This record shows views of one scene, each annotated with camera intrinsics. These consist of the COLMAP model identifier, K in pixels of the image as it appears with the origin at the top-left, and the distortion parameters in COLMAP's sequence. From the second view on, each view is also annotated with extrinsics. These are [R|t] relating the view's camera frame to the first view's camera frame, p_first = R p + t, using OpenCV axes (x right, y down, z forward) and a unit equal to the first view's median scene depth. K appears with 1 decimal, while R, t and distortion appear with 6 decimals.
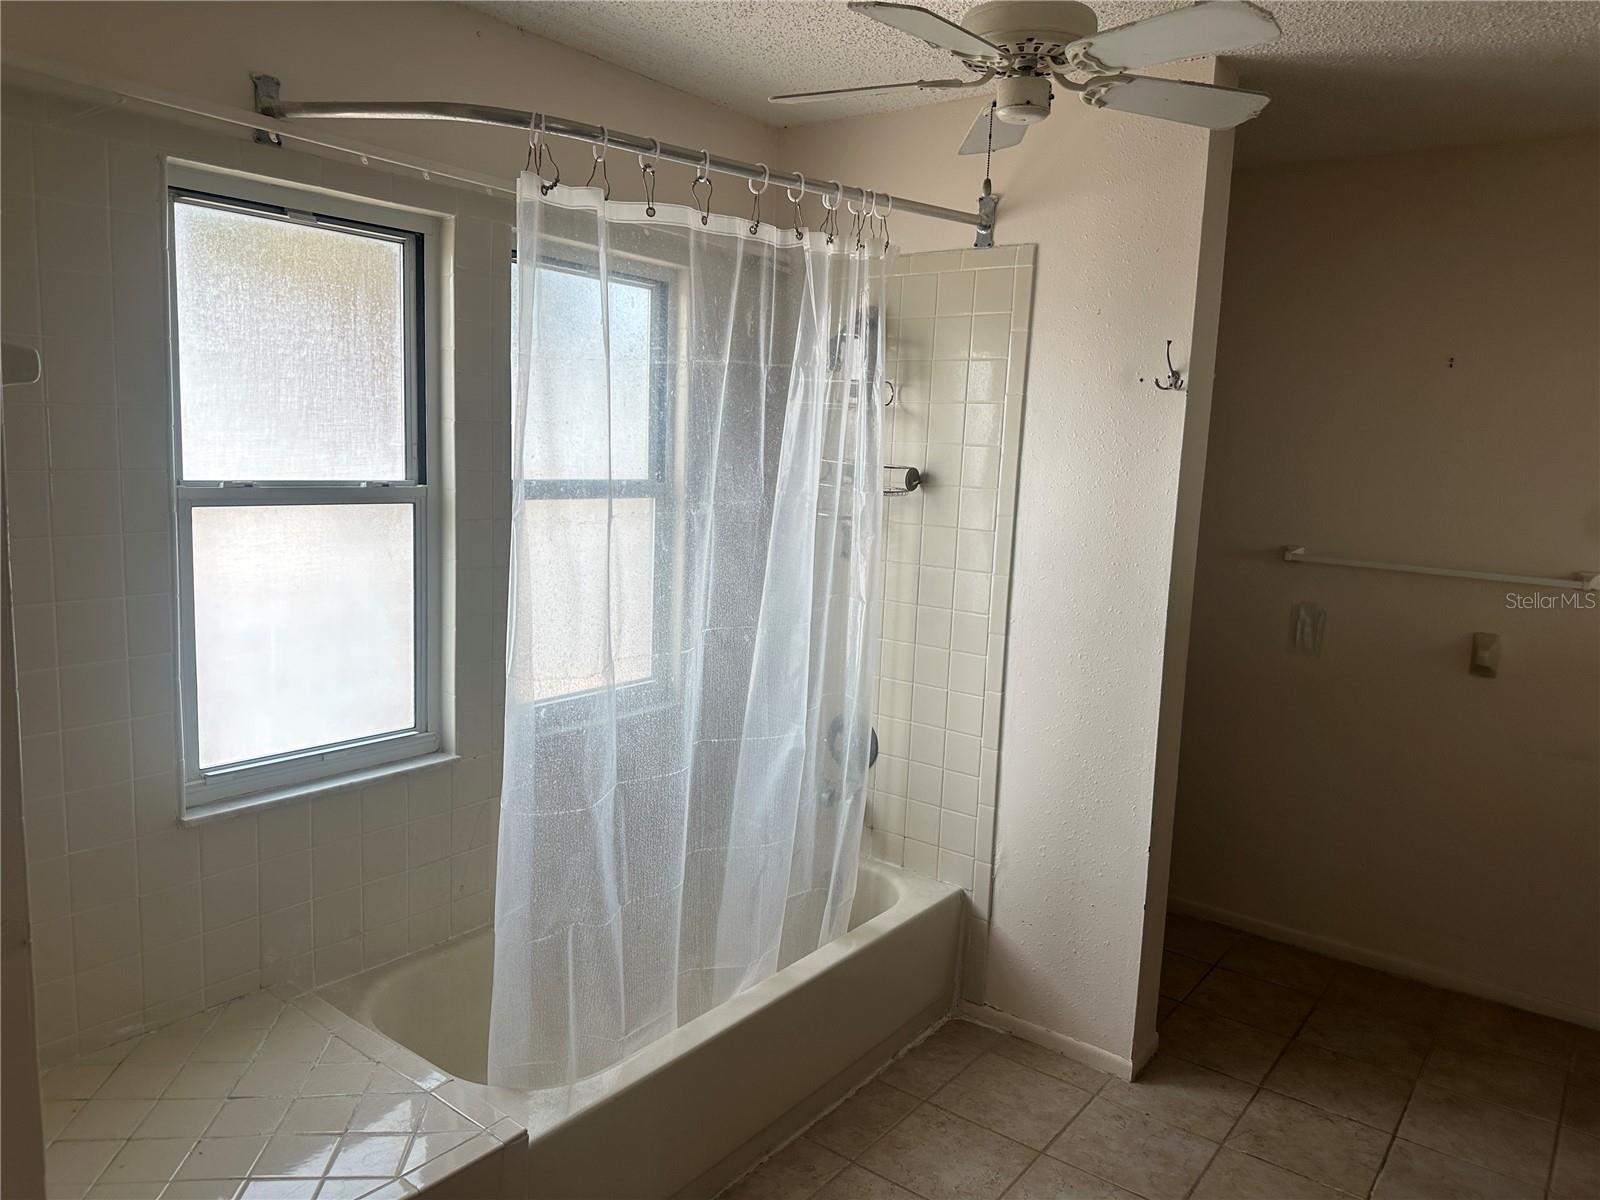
lens RADIAL K [[1102.4, 0, 819.4], [0, 1102.4, 597.5], [0, 0, 1]] dist [-0.038576, 0.000456]
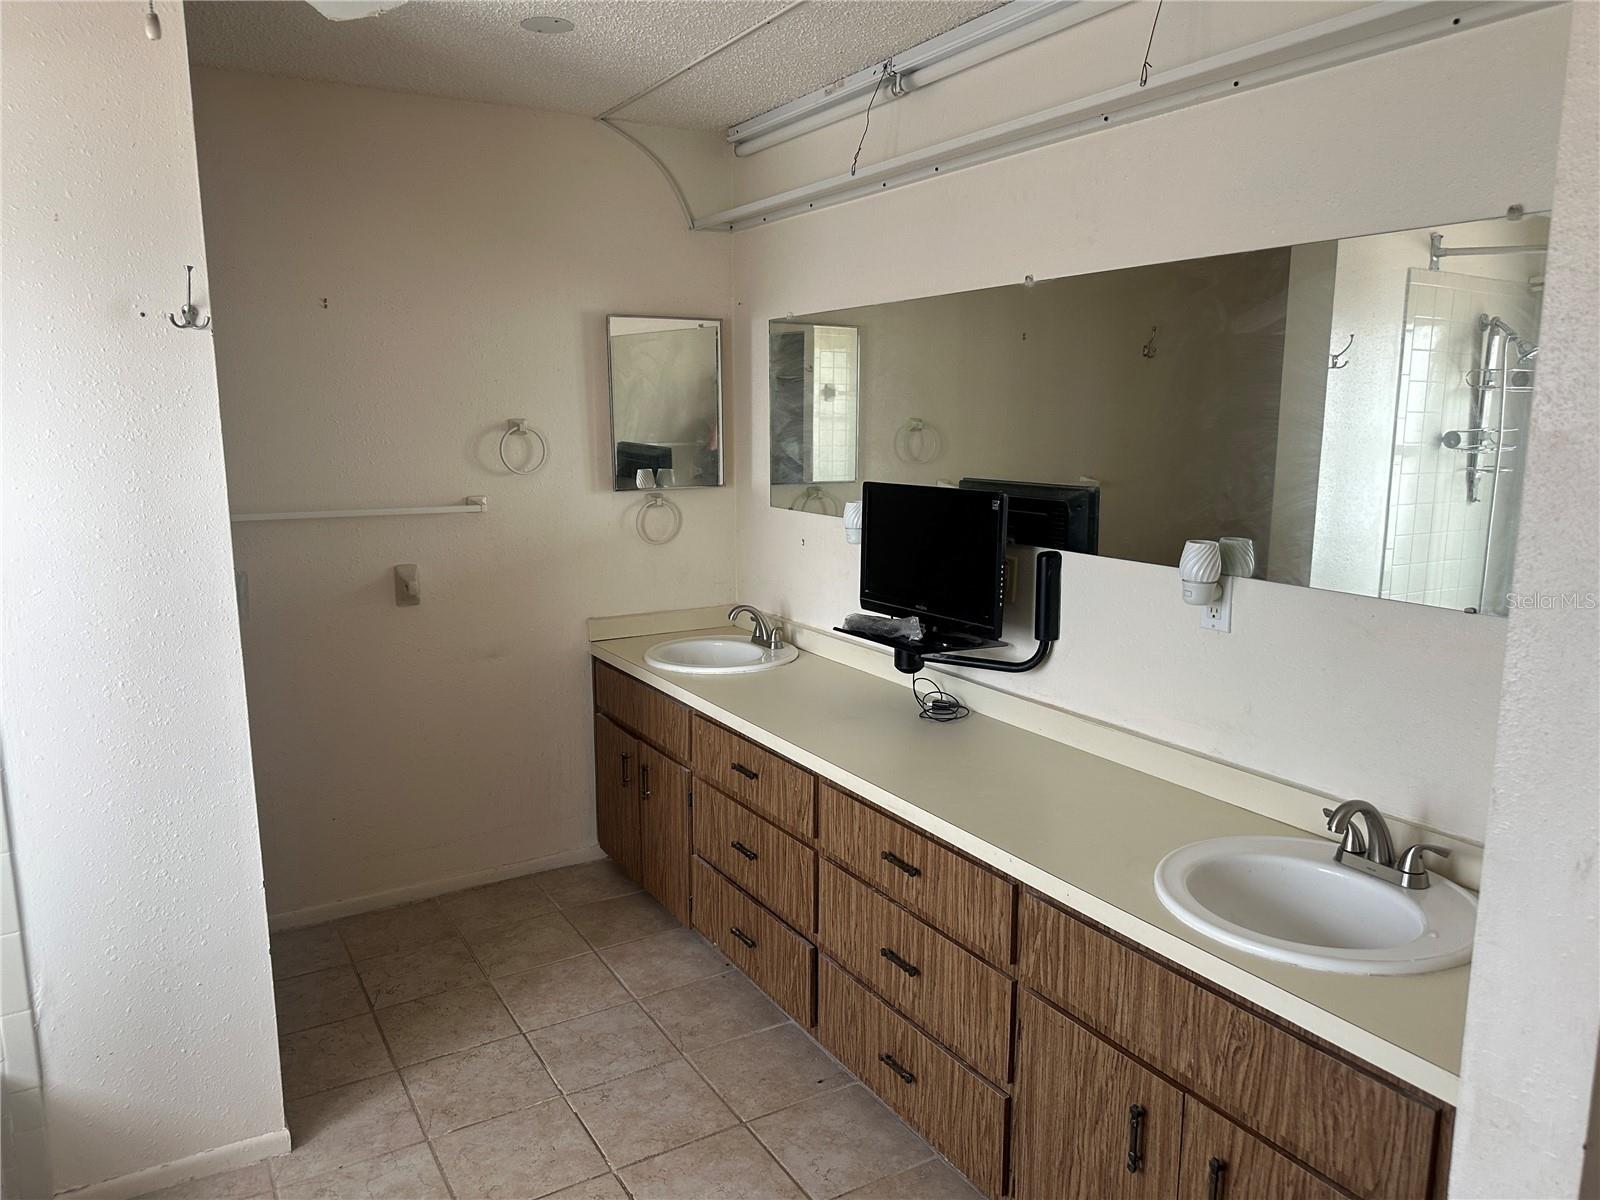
lens RADIAL K [[1102.4, 0, 819.4], [0, 1102.4, 597.5], [0, 0, 1]] dist [-0.038576, 0.000456]
pose [[0.354875, -0.205381, 0.912076, -0.254815], [0.144948, 0.975863, 0.163347, -0.057127], [-0.923609, 0.074236, 0.376079, 0.276421]]
